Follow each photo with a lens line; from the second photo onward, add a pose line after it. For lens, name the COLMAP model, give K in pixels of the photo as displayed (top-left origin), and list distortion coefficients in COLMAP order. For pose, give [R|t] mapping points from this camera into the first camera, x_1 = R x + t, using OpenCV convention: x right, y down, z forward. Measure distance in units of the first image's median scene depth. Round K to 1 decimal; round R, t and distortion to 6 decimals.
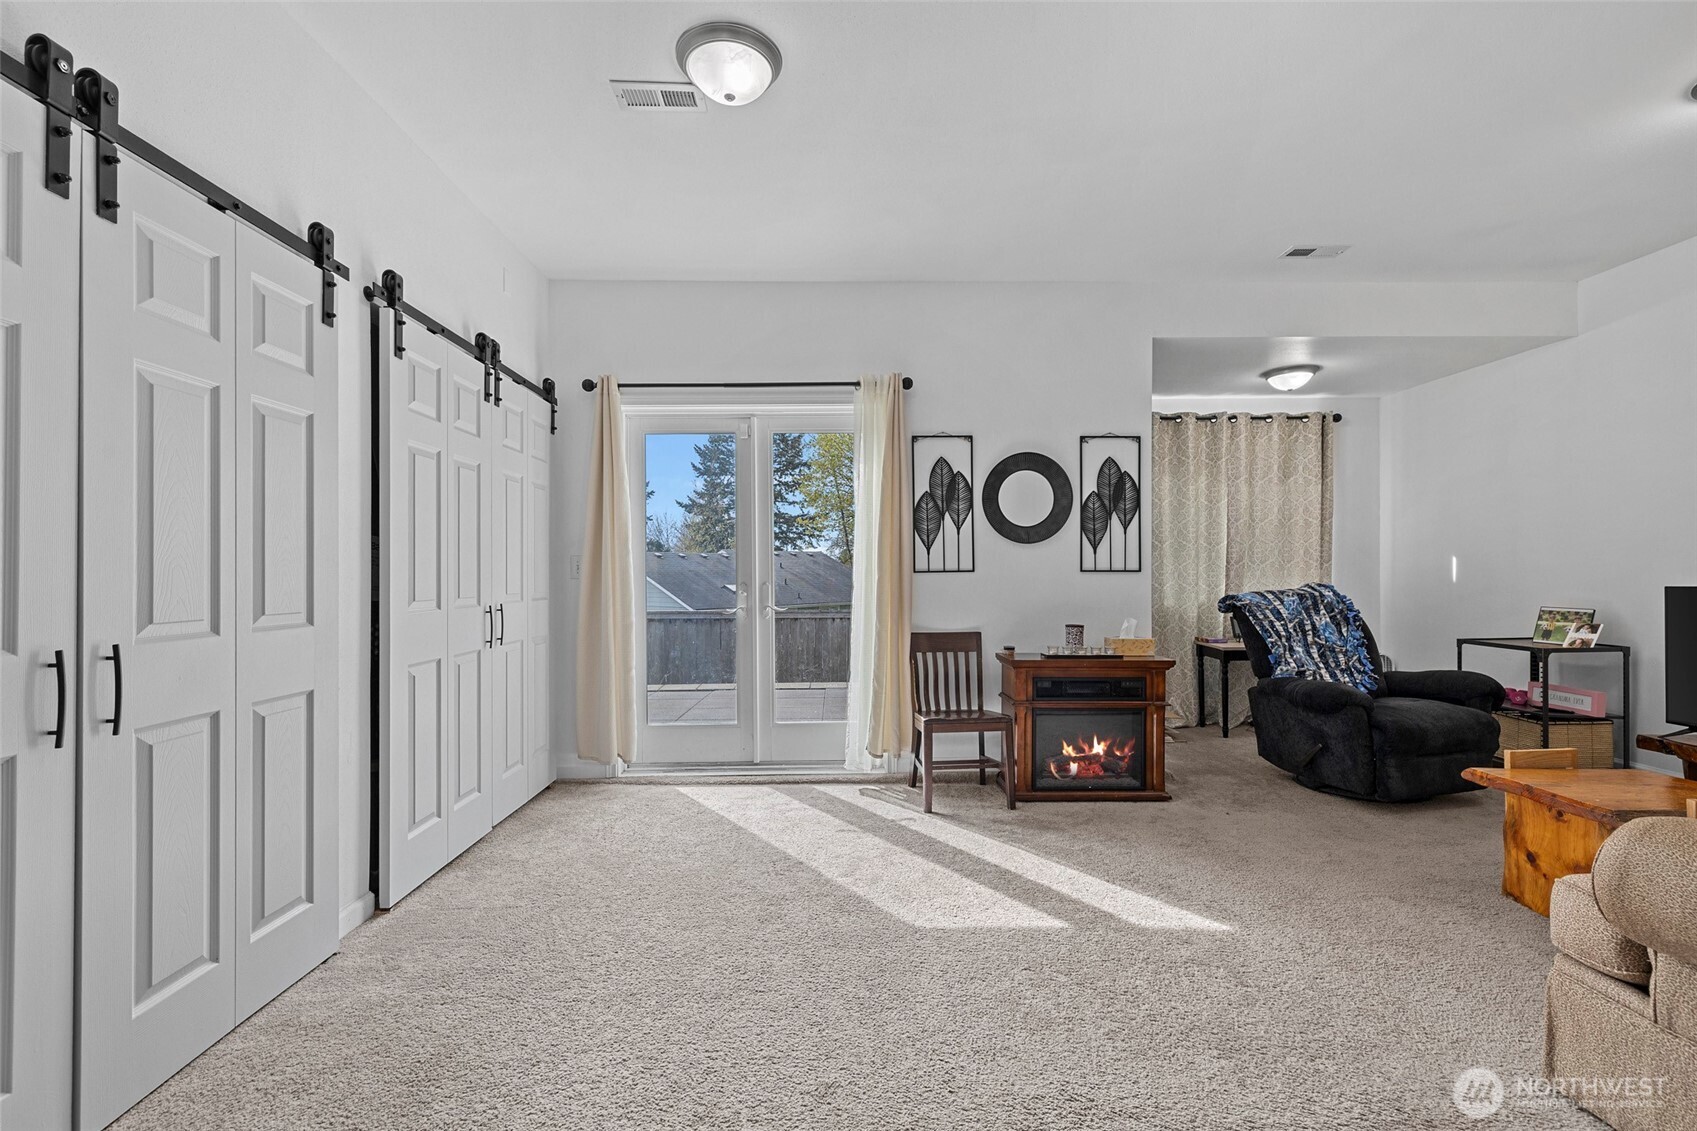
lens RADIAL K [[746.2, 0, 848.5], [0, 746.2, 565.5], [0, 0, 1]] dist [0.004324, 0.000407]
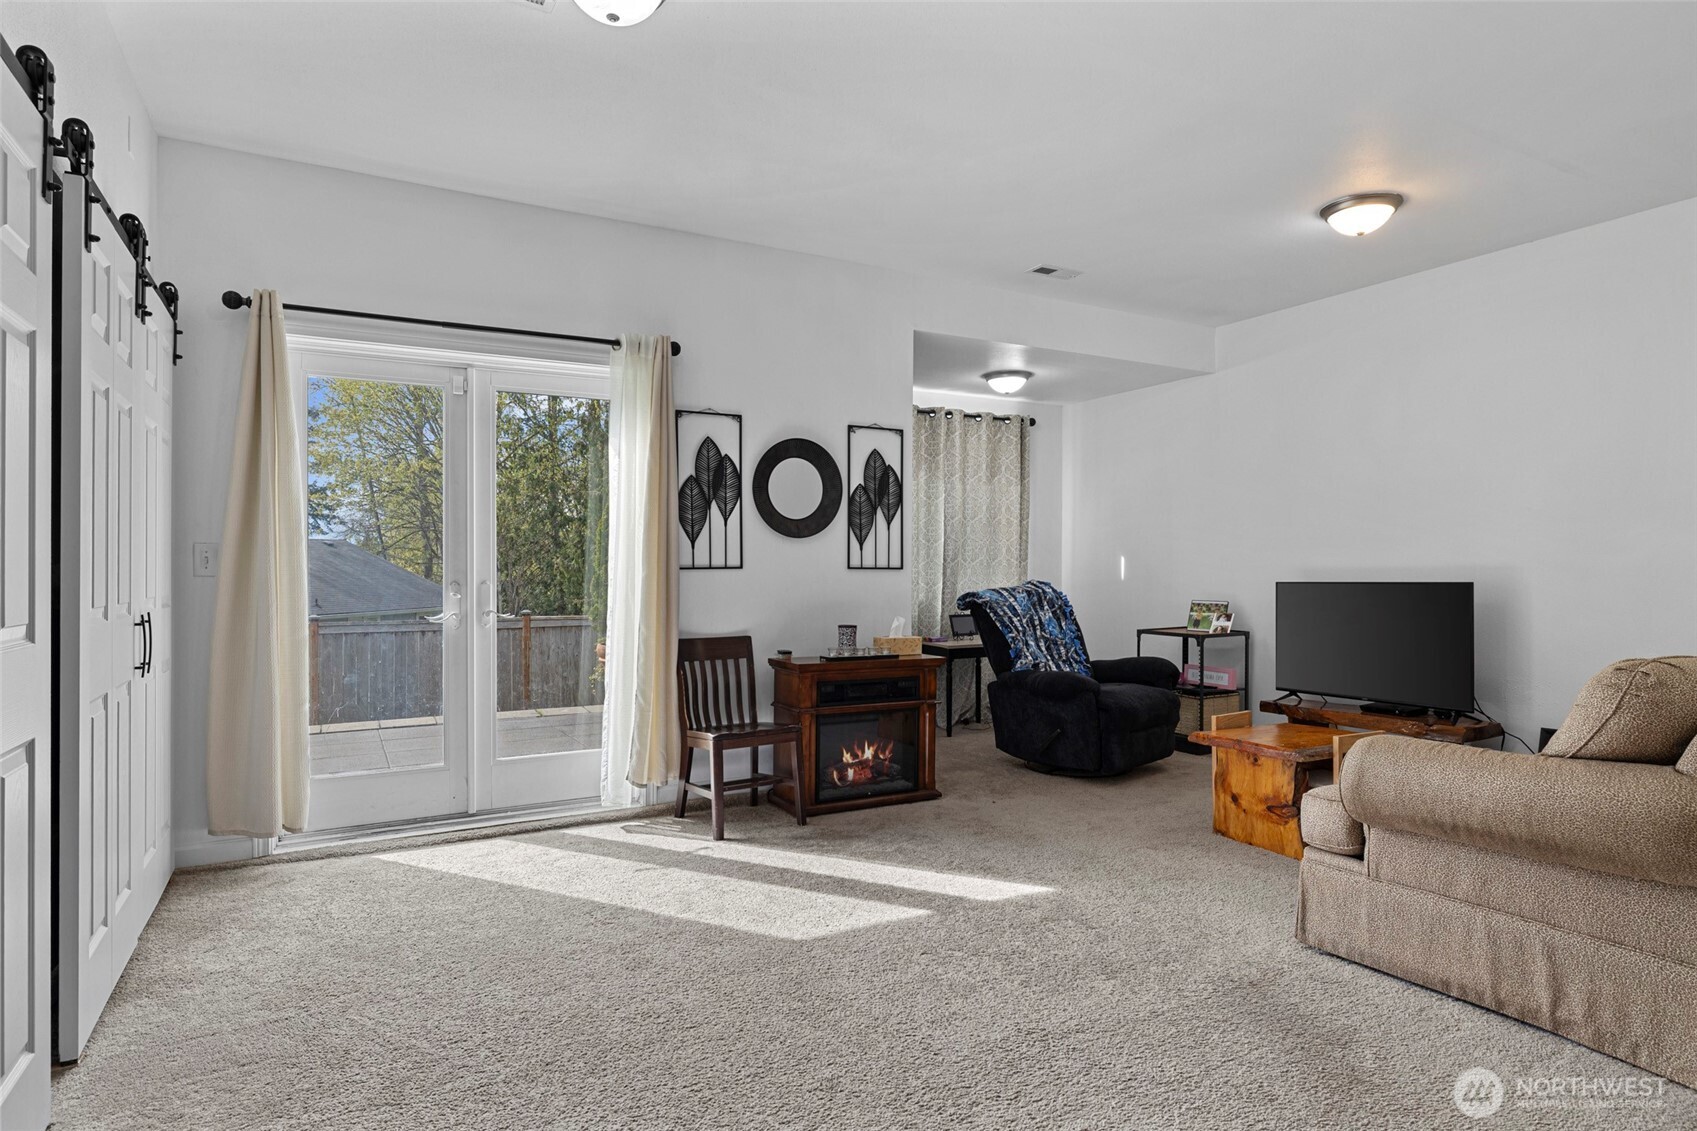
lens RADIAL K [[943.8, 0, 848.5], [0, 943.8, 565.5], [0, 0, 1]] dist [-0.000910, 0.000116]
pose [[0.882220, 0.005308, 0.470808, -0.255365], [-0.007359, 0.999970, 0.002515, 0.000983], [-0.470780, -0.005683, 0.882232, -0.053371]]
